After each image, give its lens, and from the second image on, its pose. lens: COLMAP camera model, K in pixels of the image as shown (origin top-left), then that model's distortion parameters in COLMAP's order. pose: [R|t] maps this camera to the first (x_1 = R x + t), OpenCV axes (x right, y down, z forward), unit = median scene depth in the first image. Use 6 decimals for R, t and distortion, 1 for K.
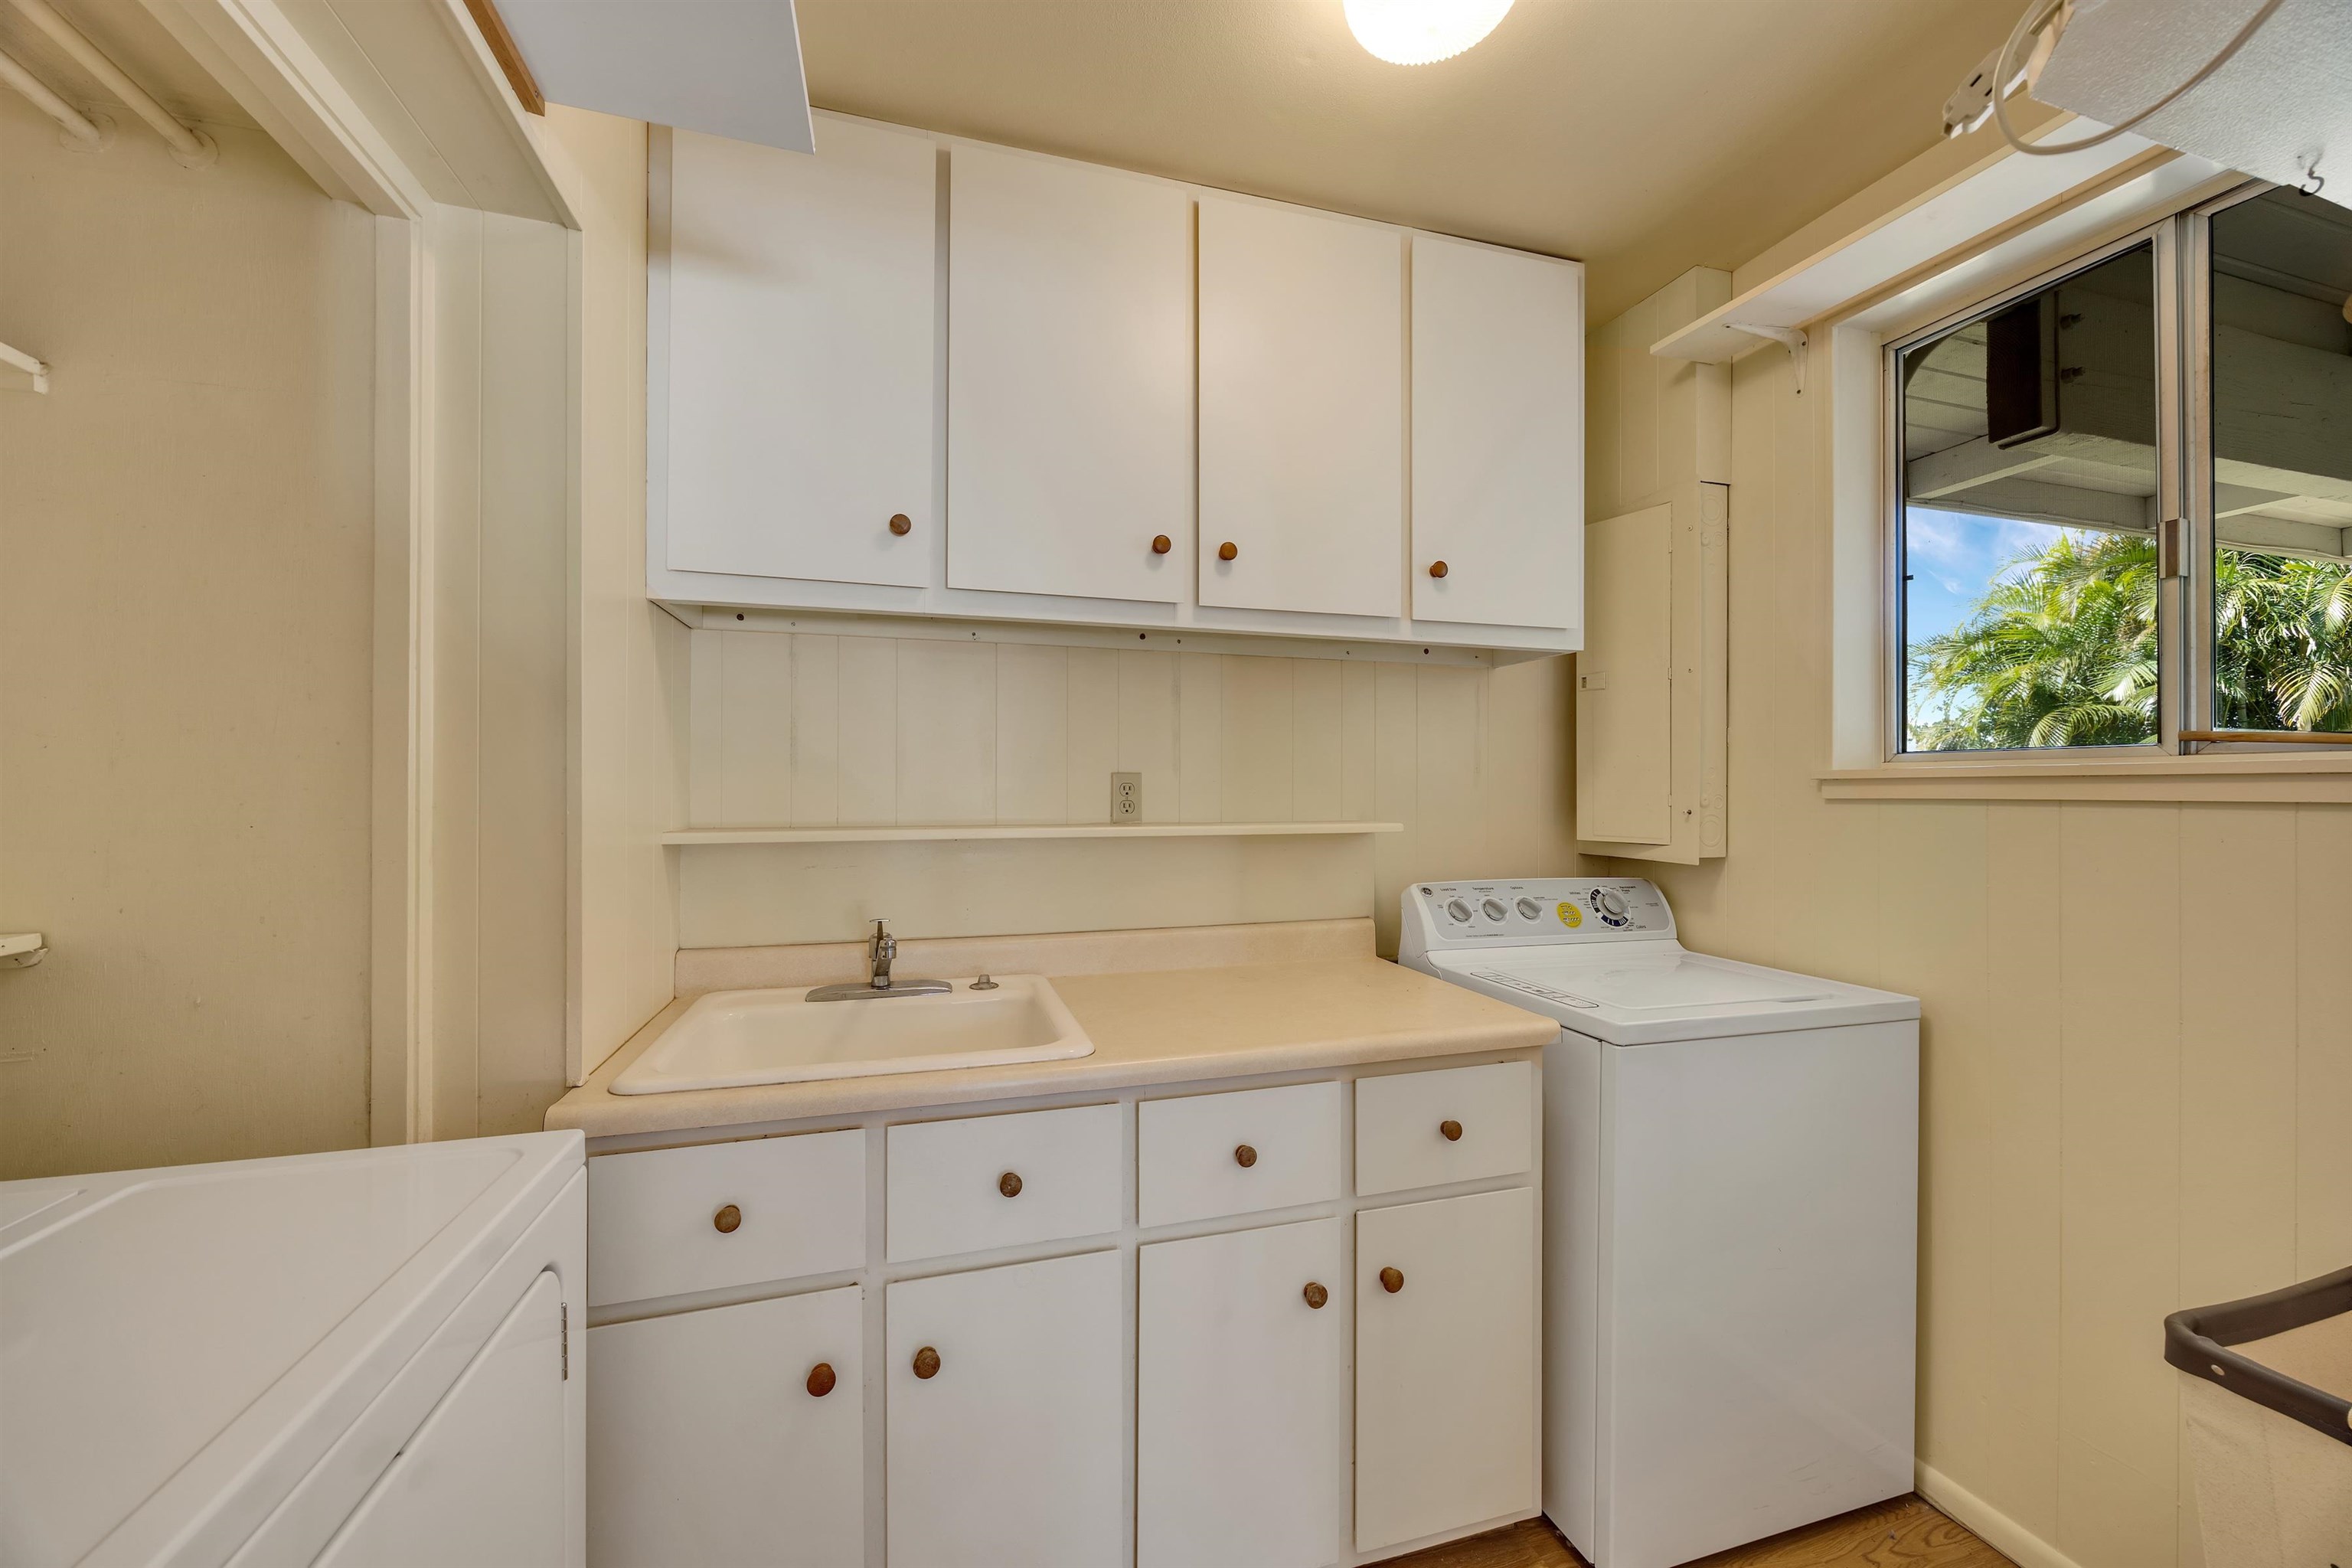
lens RADIAL K [[912.7, 0, 1159.4], [0, 912.7, 777.3], [0, 0, 1]] dist [-0.000171, -0.000130]
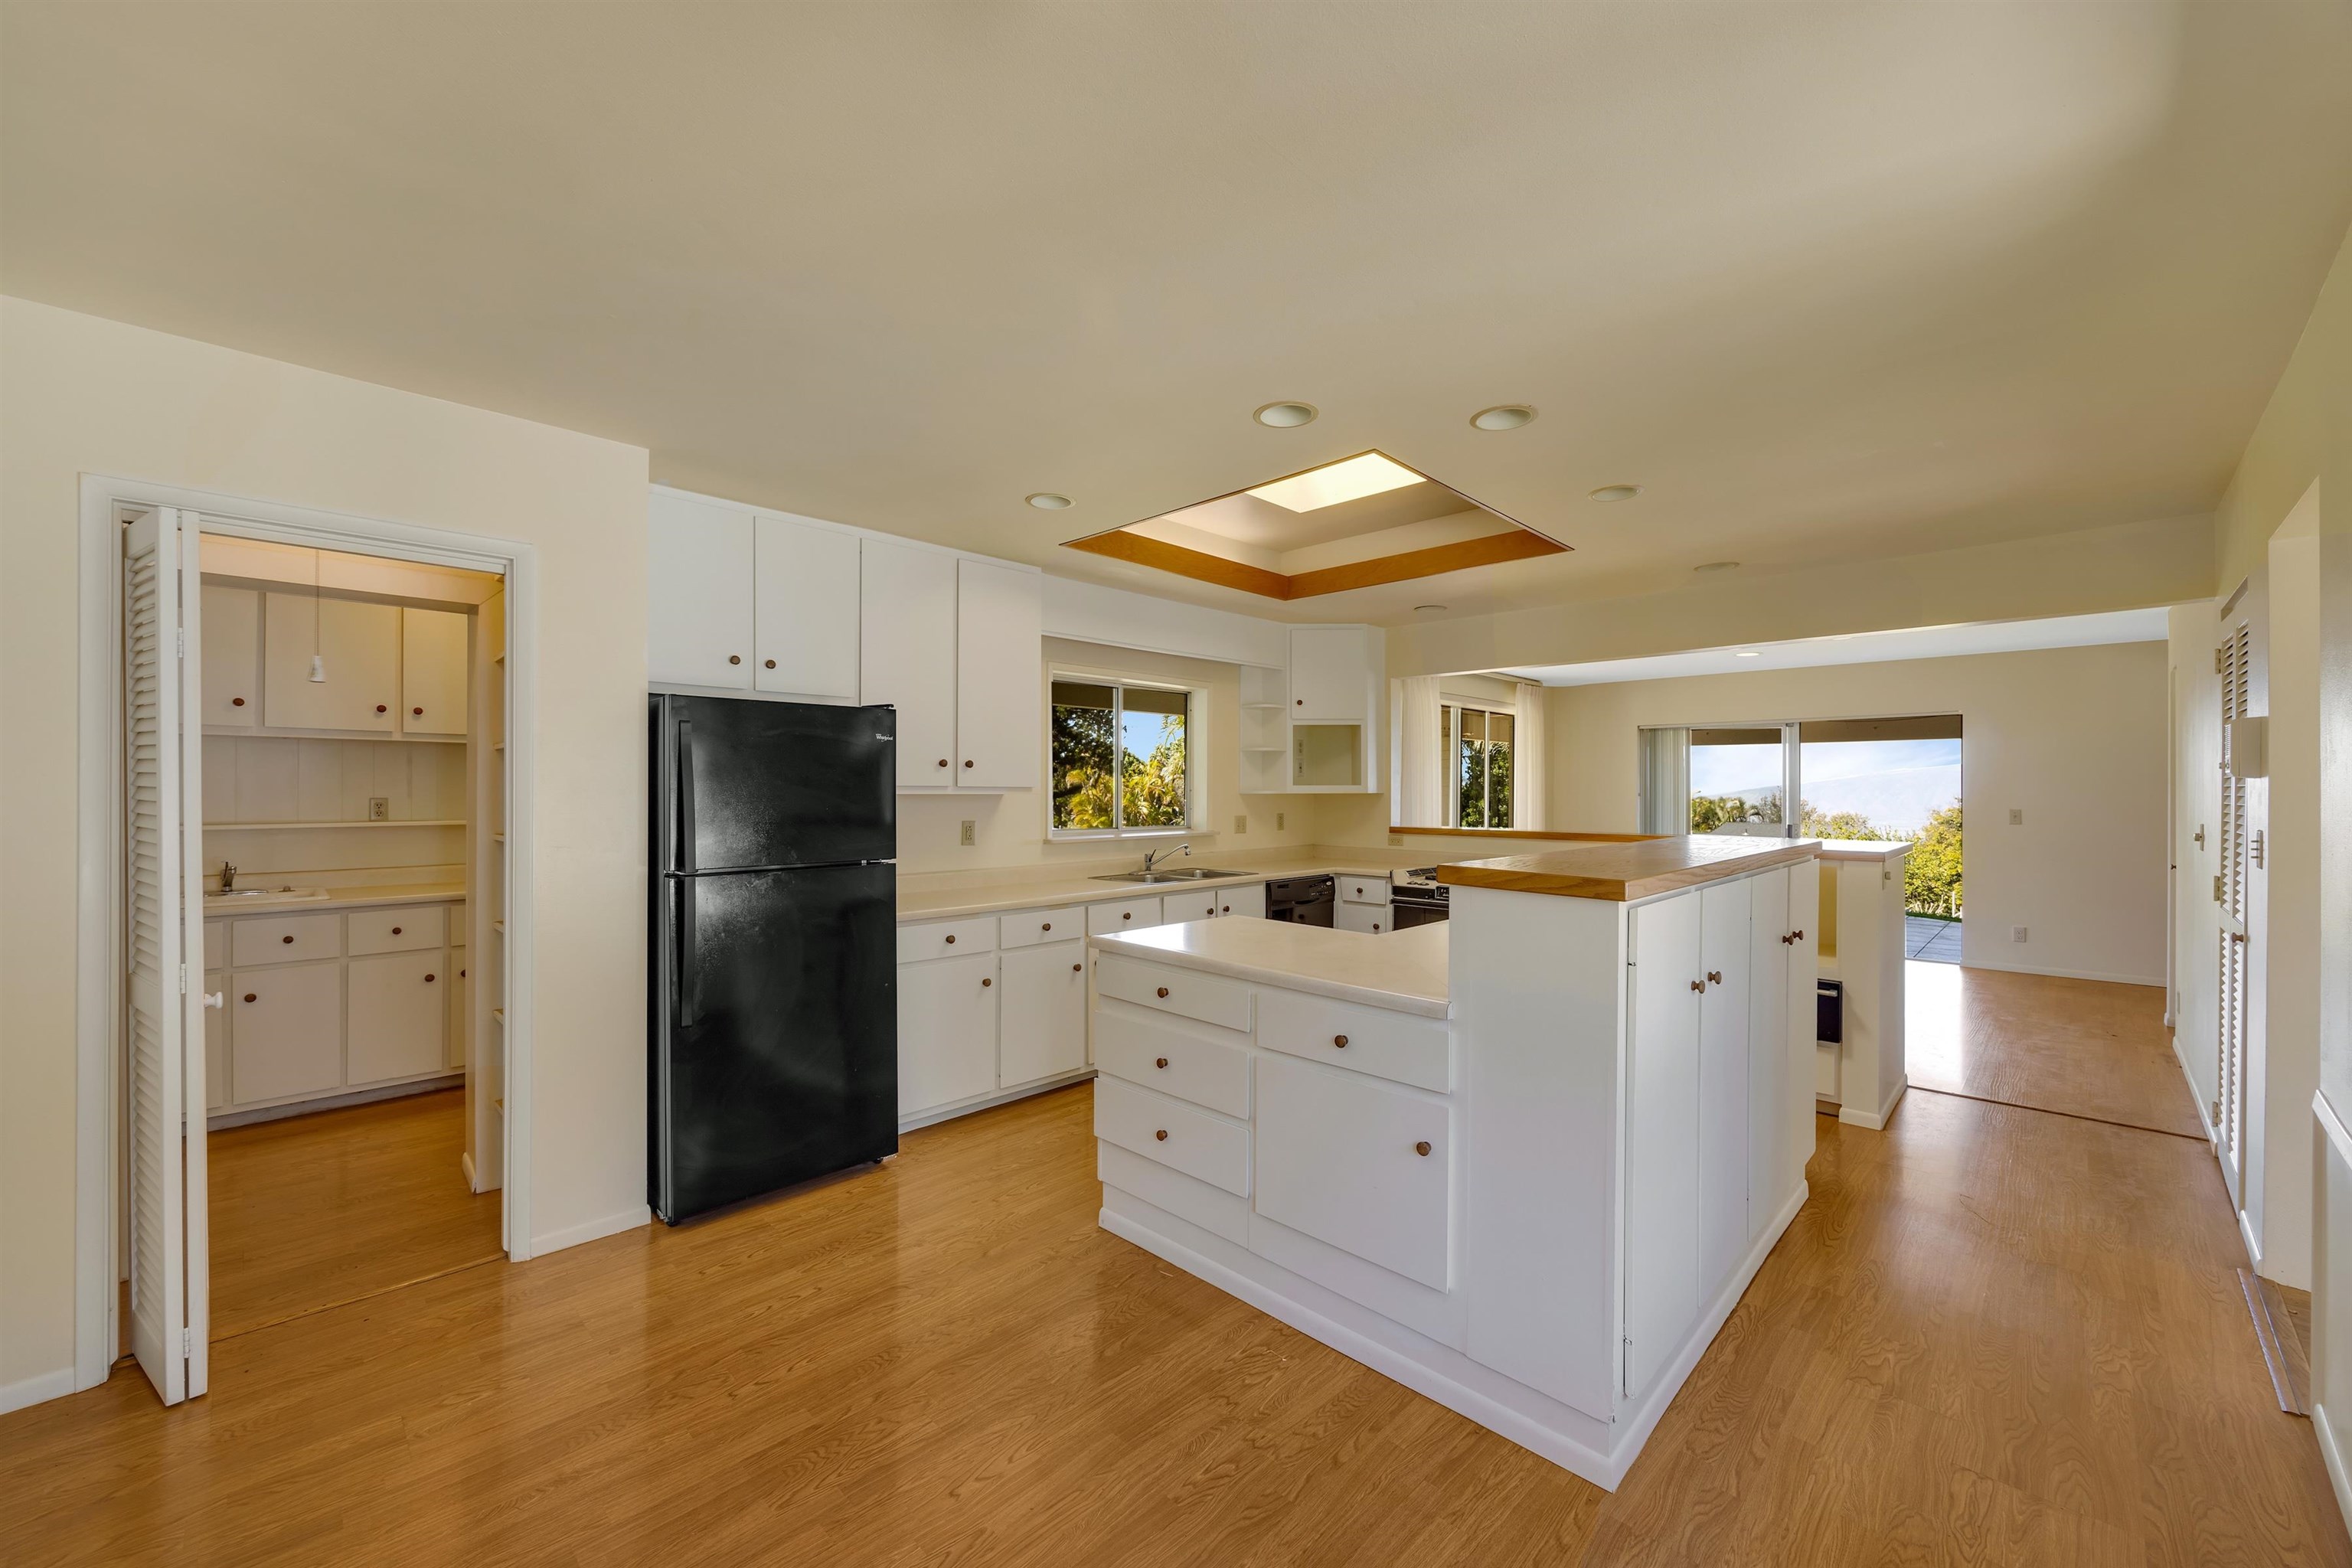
lens RADIAL K [[912.7, 0, 1167.9], [0, 912.7, 784.3], [0, 0, 1]] dist [-0.000171, -0.000130]
pose [[0.867550, 0.005729, 0.497317, 0.627789], [-0.010727, 0.999917, 0.007193, -0.088868], [-0.497235, -0.011574, 0.867539, -2.240356]]
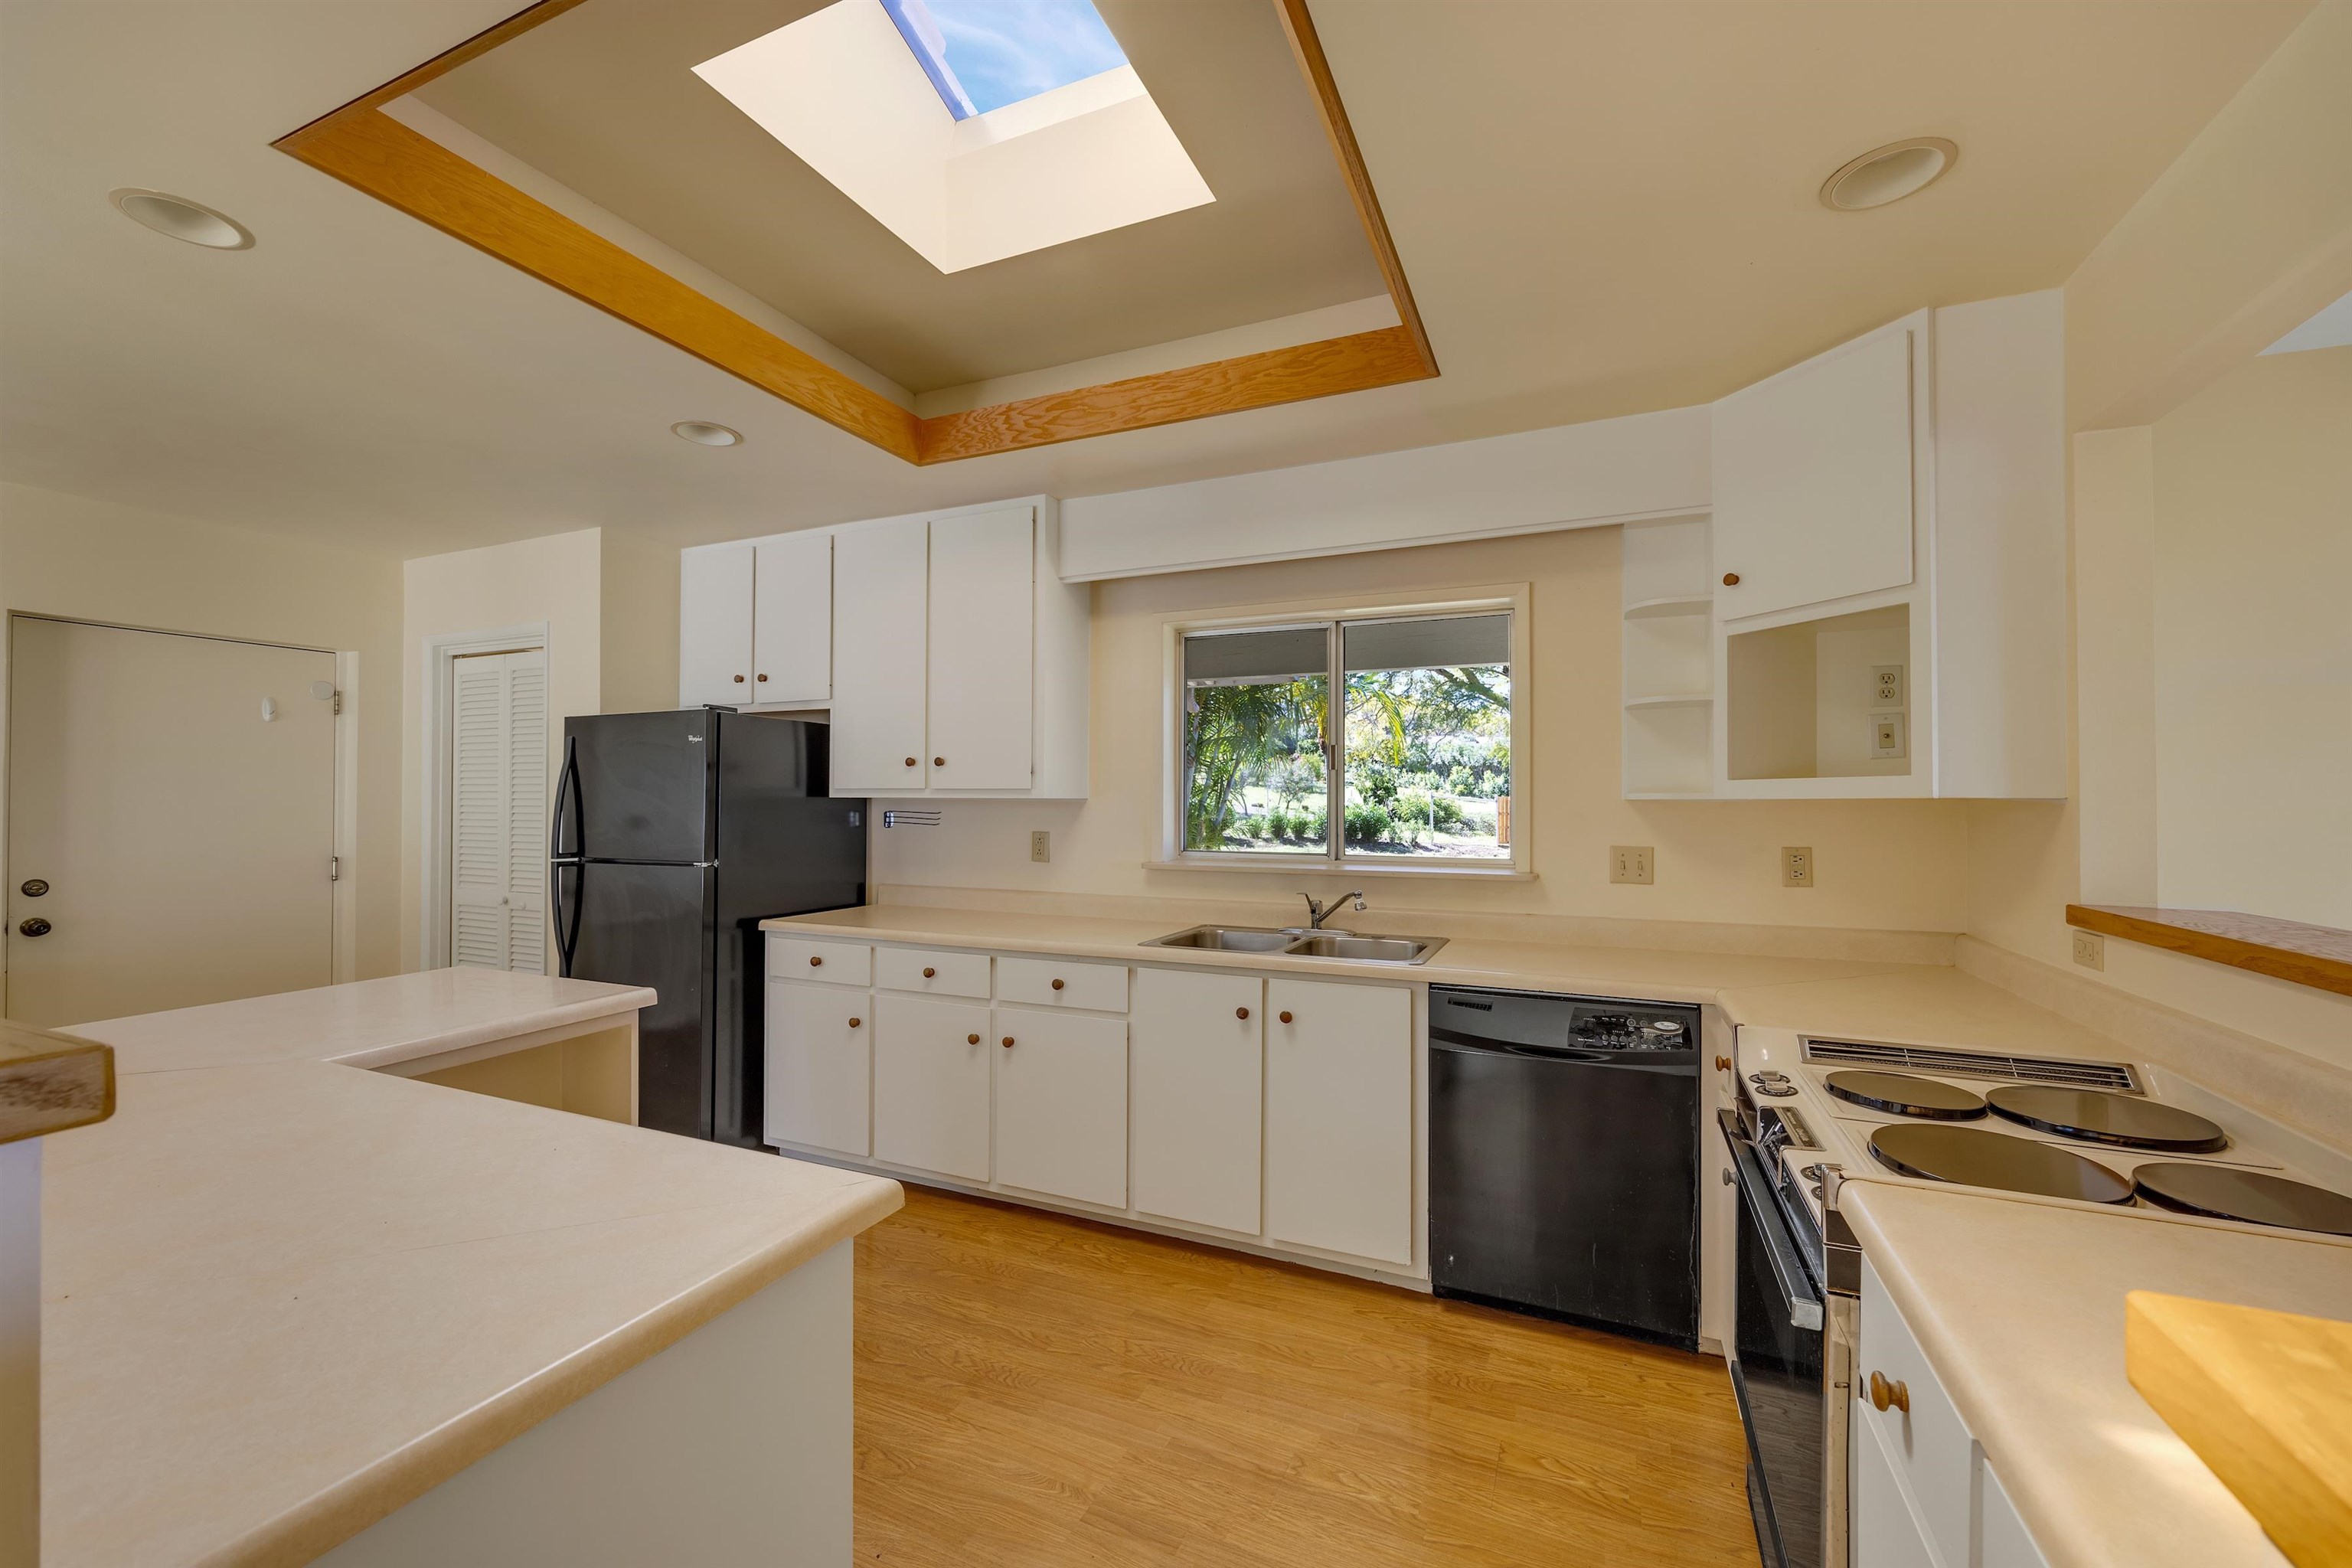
lens RADIAL K [[912.7, 0, 1190.8], [0, 912.7, 795.9], [0, 0, 1]] dist [-0.000171, -0.000130]
pose [[0.776728, -0.001854, -0.629833, 3.137922], [0.005788, 0.999974, 0.004194, -0.049044], [0.629809, -0.006903, 0.776719, -1.075257]]
